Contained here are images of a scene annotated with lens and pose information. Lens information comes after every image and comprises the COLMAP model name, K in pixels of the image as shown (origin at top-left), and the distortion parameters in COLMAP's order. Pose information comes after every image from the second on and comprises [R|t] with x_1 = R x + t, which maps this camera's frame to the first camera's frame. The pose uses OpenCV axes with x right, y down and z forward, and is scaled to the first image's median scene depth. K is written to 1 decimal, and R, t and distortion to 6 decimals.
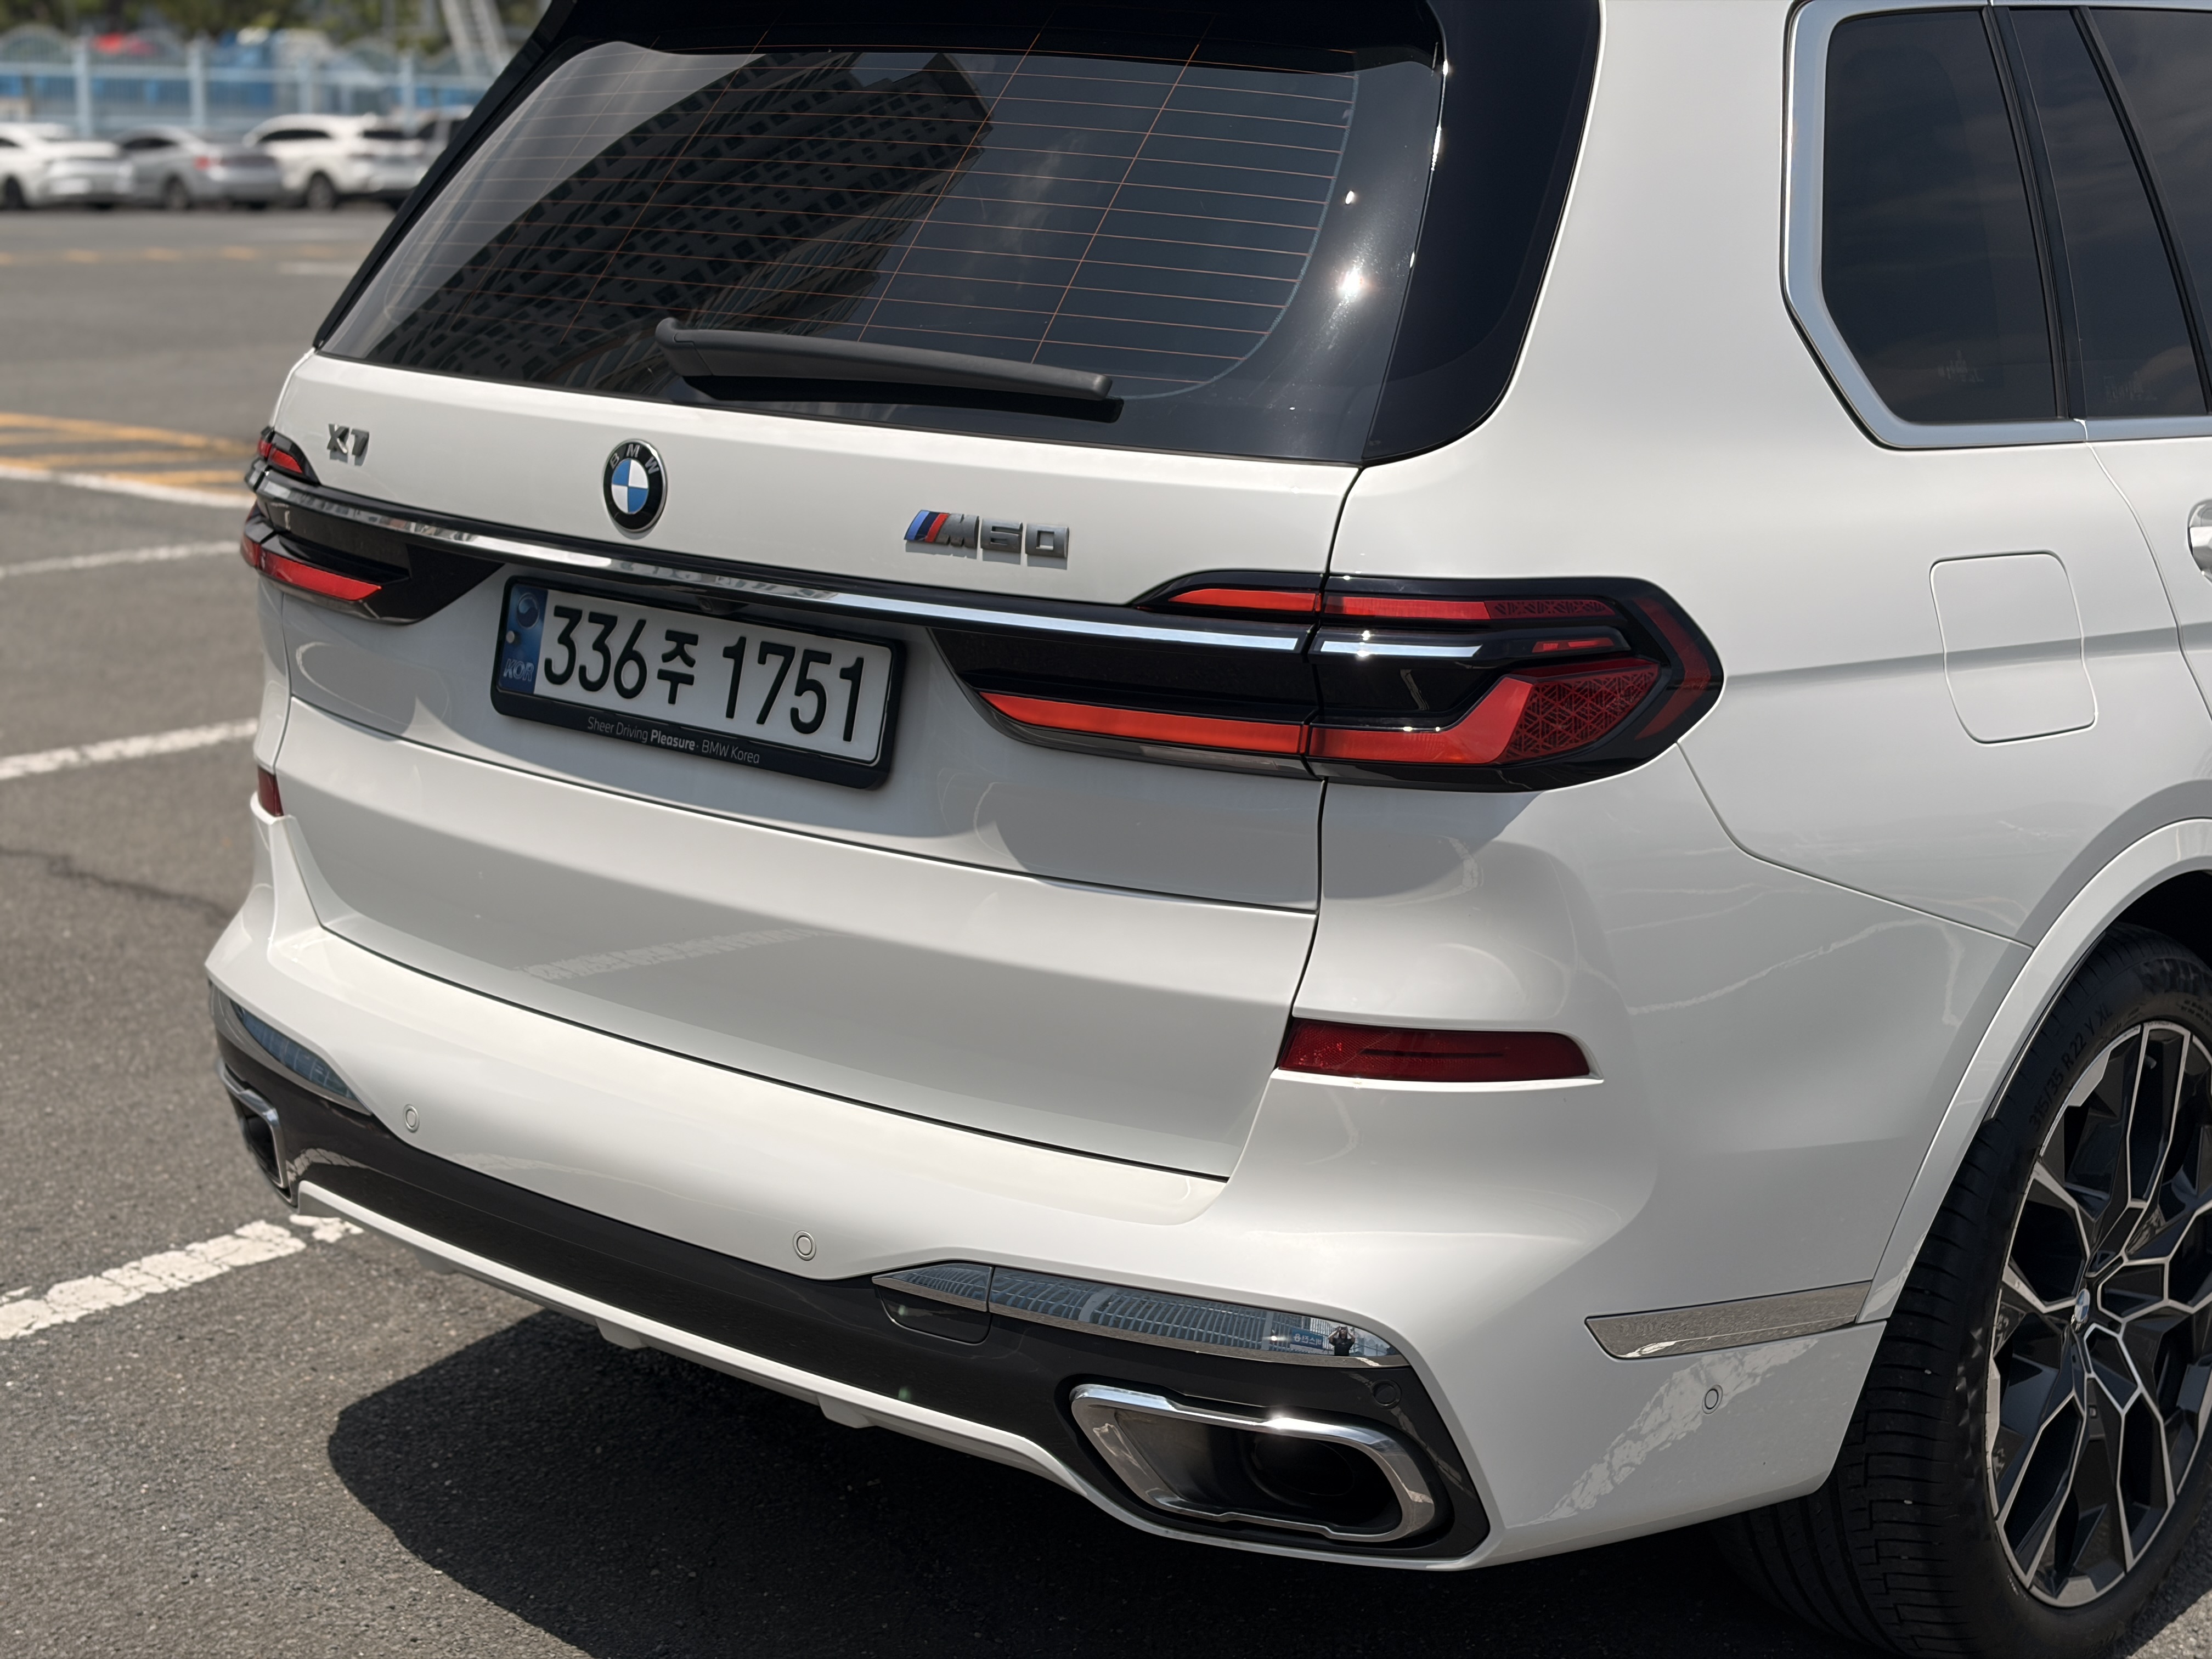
lens RADIAL K [[3382.0, 0, 1113.8], [0, 3382.0, 832.0], [0, 0, 1]] dist [0.126101, 0.000000]
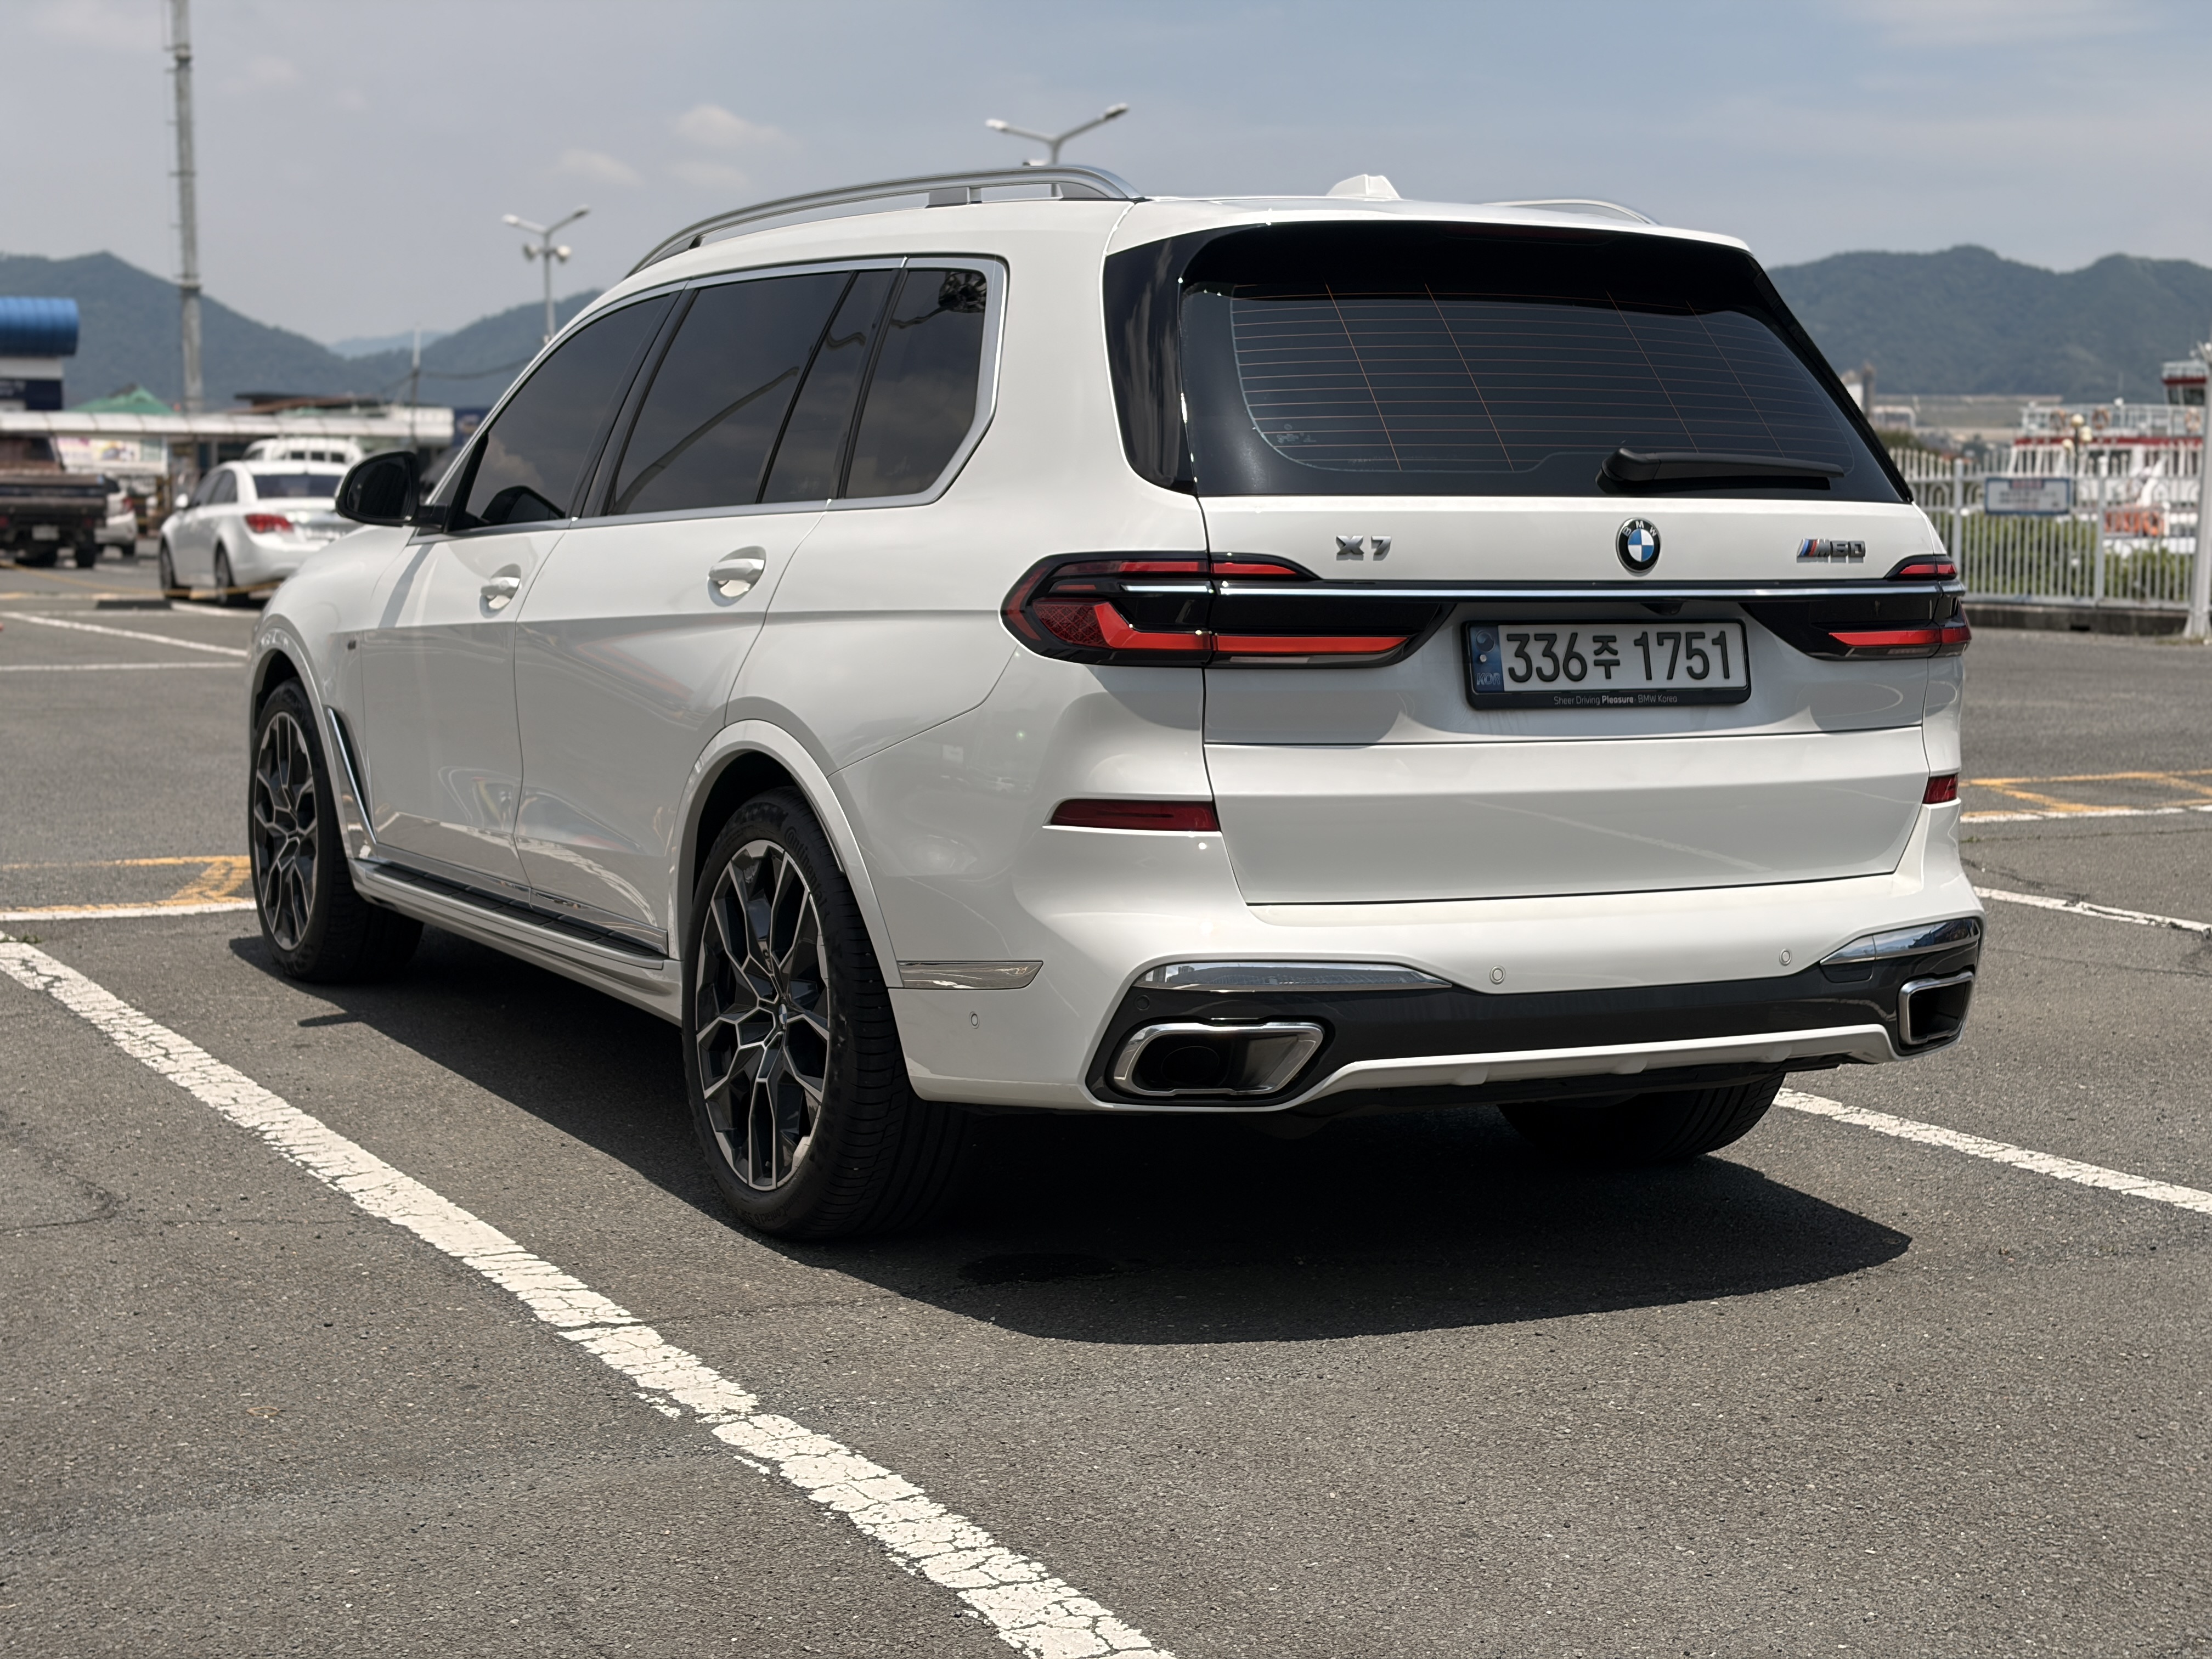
lens RADIAL K [[3382.0, 0, 1047.4], [0, 3382.0, 813.8], [0, 0, 1]] dist [0.126101, 0.000000]
pose [[0.384922, -0.105559, 0.916893, -1.810610], [0.192085, 0.980847, 0.032282, -0.081337], [-0.902739, 0.163696, 0.397826, 0.609391]]
